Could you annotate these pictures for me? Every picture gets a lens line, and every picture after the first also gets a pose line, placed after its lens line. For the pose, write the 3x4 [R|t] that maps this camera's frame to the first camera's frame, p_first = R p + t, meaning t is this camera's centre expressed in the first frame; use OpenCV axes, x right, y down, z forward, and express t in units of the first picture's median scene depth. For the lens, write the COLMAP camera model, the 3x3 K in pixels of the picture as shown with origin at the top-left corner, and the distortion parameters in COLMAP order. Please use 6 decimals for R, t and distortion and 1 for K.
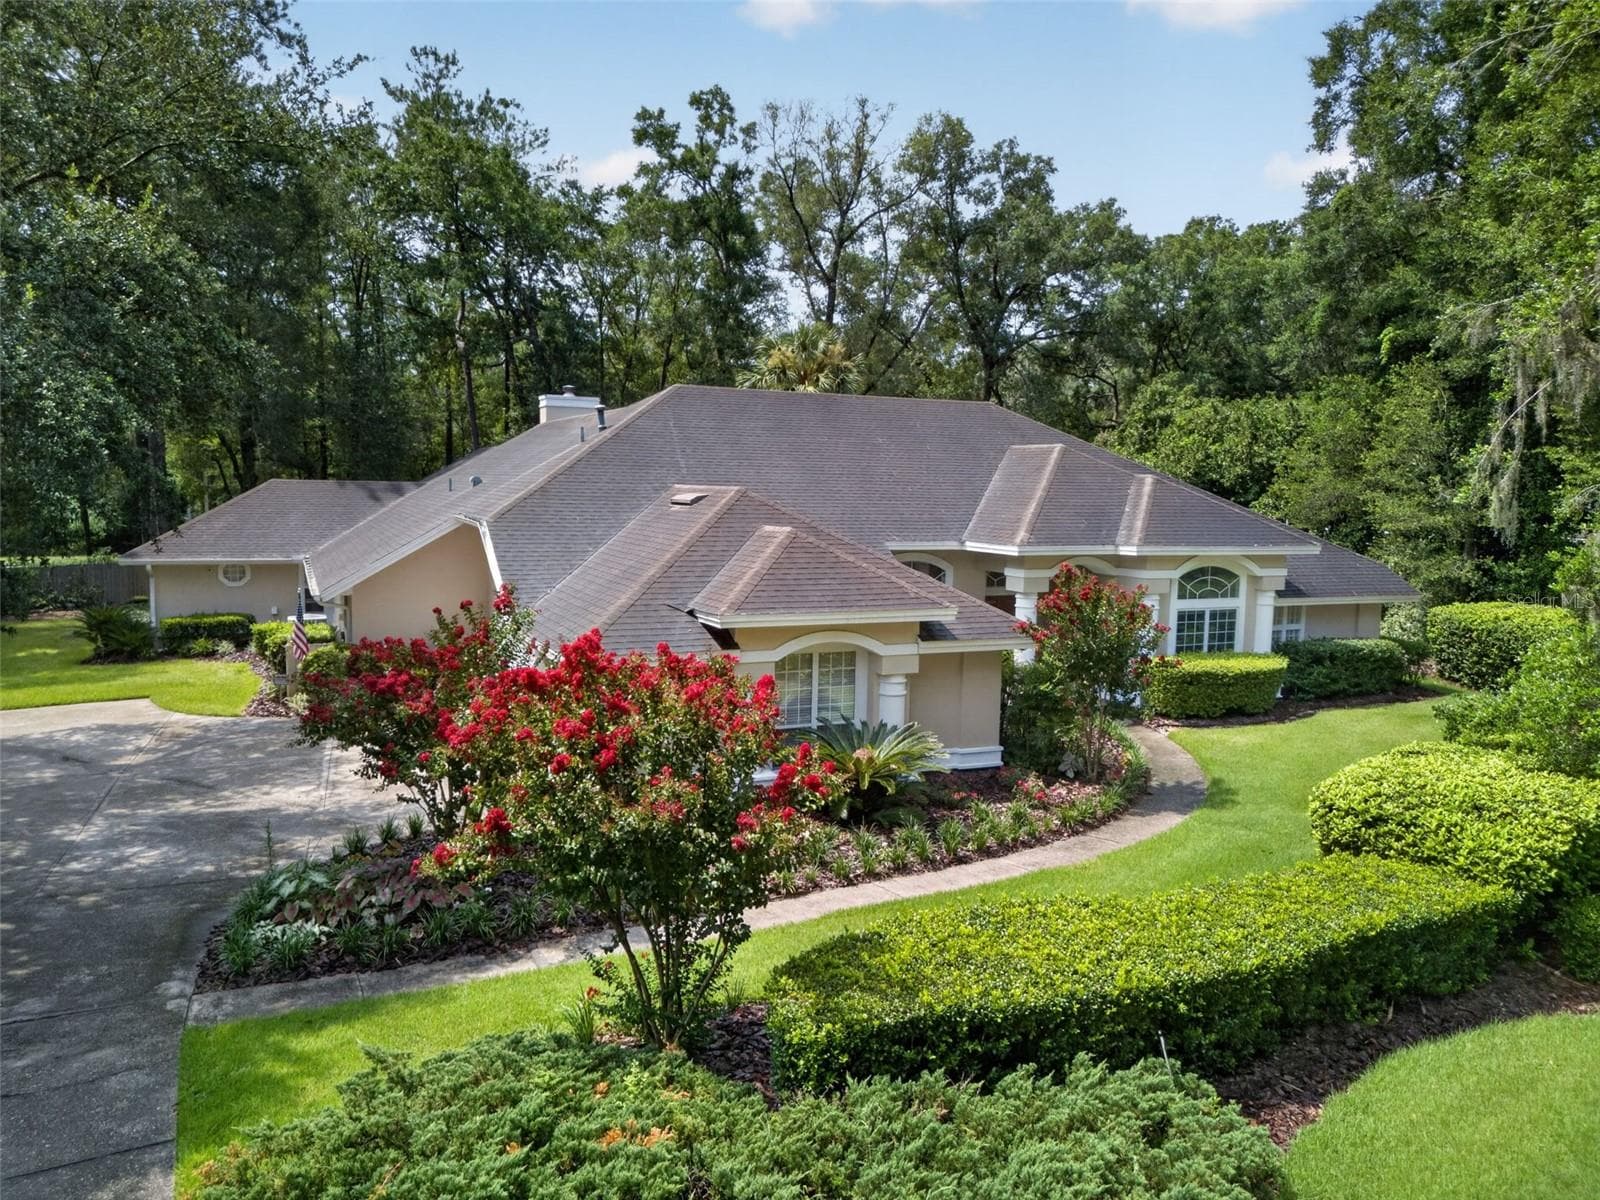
lens RADIAL K [[1107.0, 0, 799.8], [0, 1107.0, 590.0], [0, 0, 1]] dist [0.061376, -0.051613]
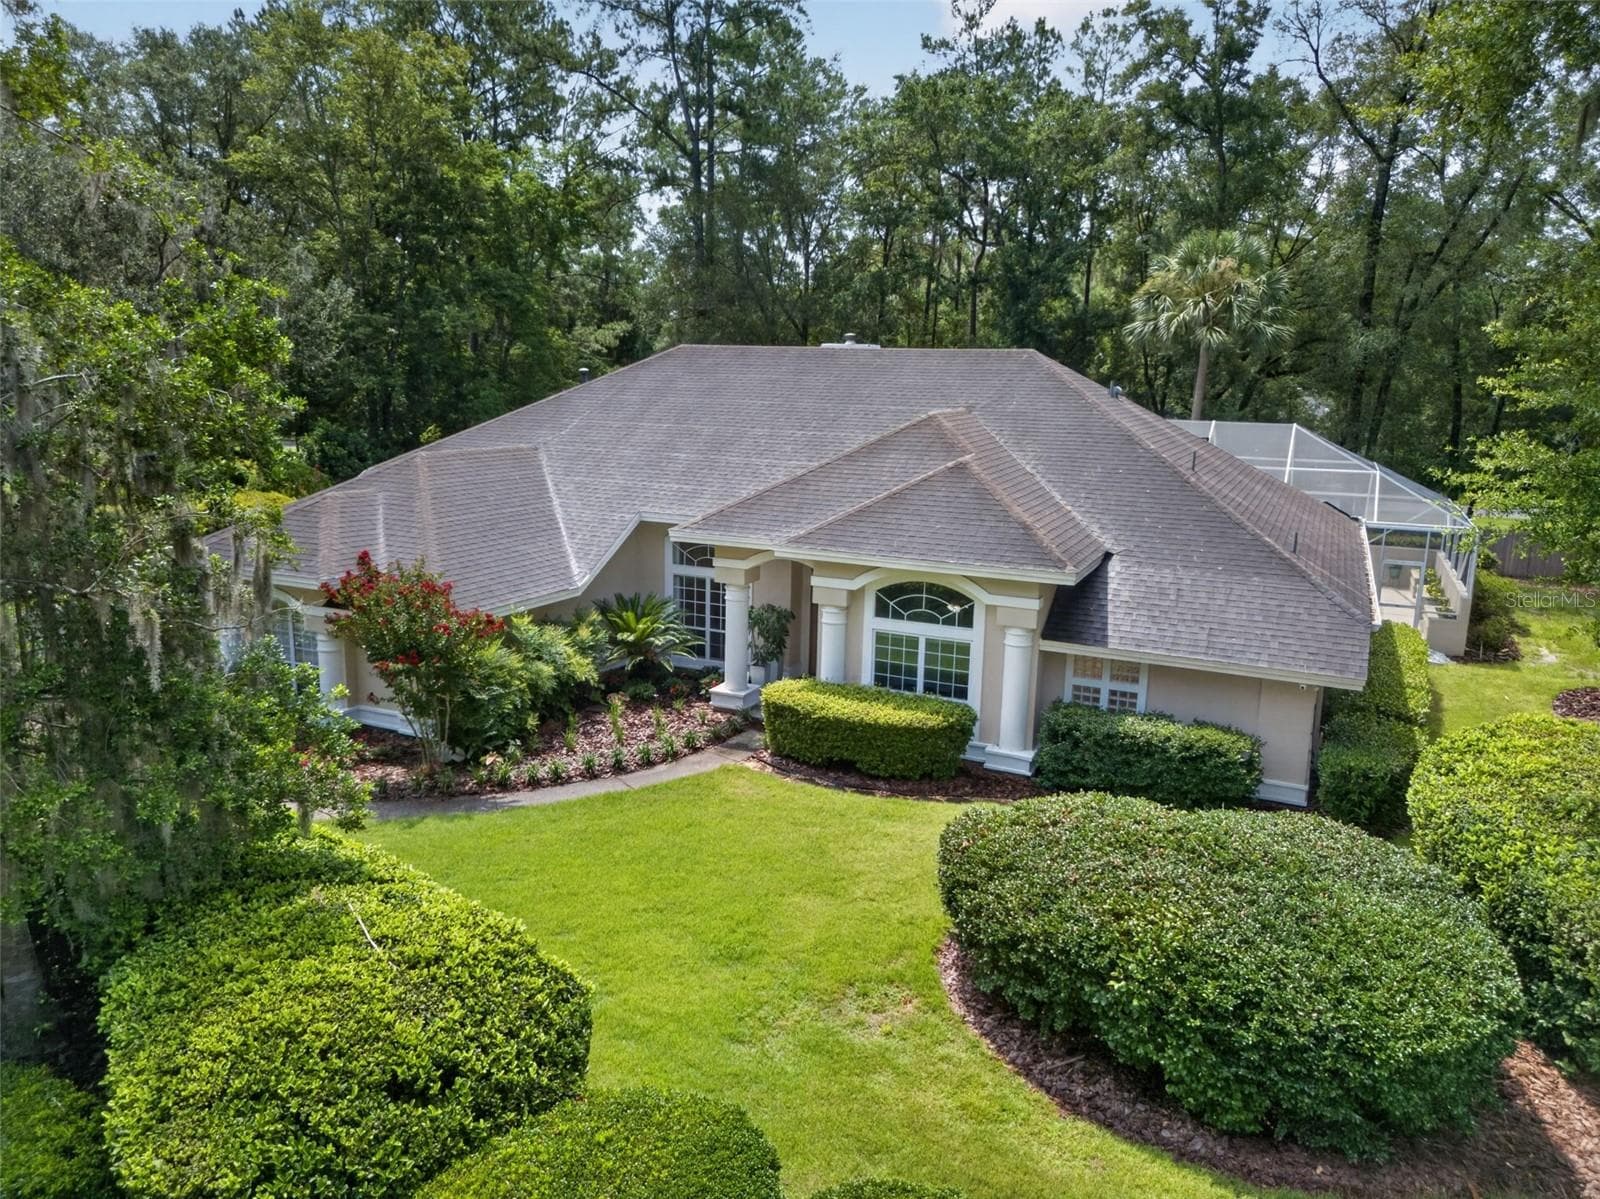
lens RADIAL K [[1107.0, 0, 799.8], [0, 1107.0, 589.5], [0, 0, 1]] dist [0.061376, -0.051613]
pose [[0.656399, 0.137884, -0.741706, 0.859315], [-0.082266, 0.990375, 0.111307, -0.091338], [0.749915, -0.012045, 0.661424, 0.425999]]
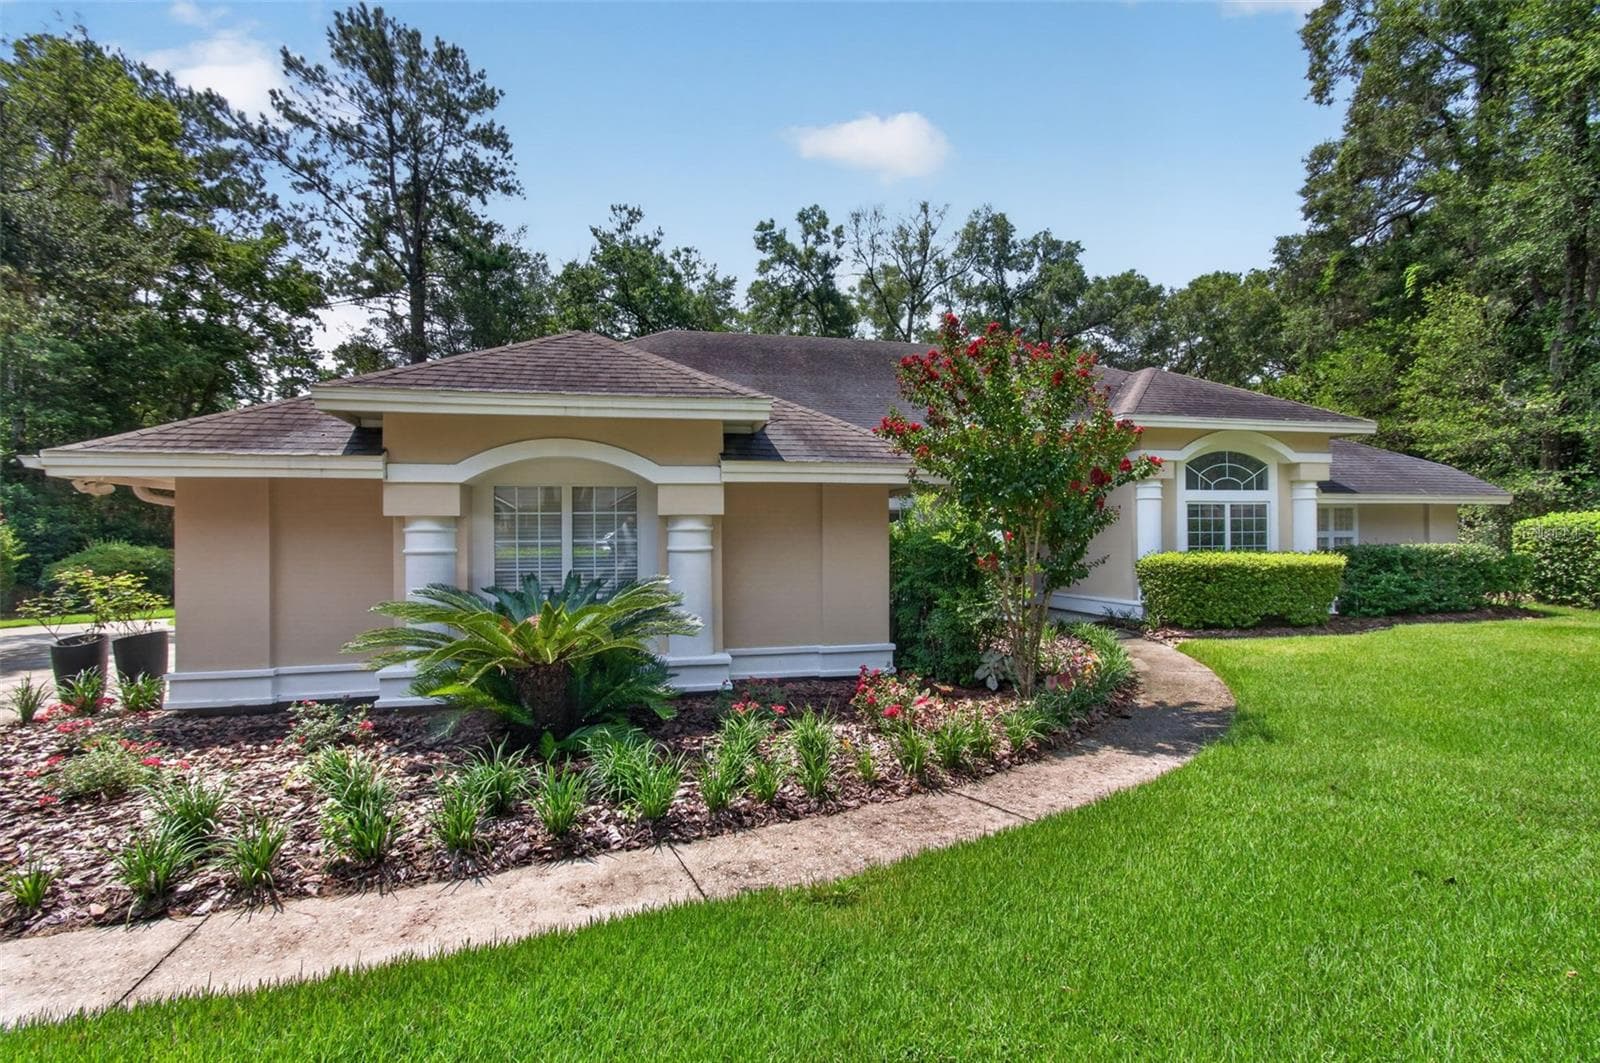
lens RADIAL K [[696.0, 0, 800.0], [0, 696.0, 531.5], [0, 0, 1]] dist [0.002588, -0.000649]
pose [[0.977807, -0.028023, -0.207624, 0.161415], [0.006323, 0.994510, -0.104450, 0.088200], [0.209412, 0.100820, 0.972616, 0.431159]]
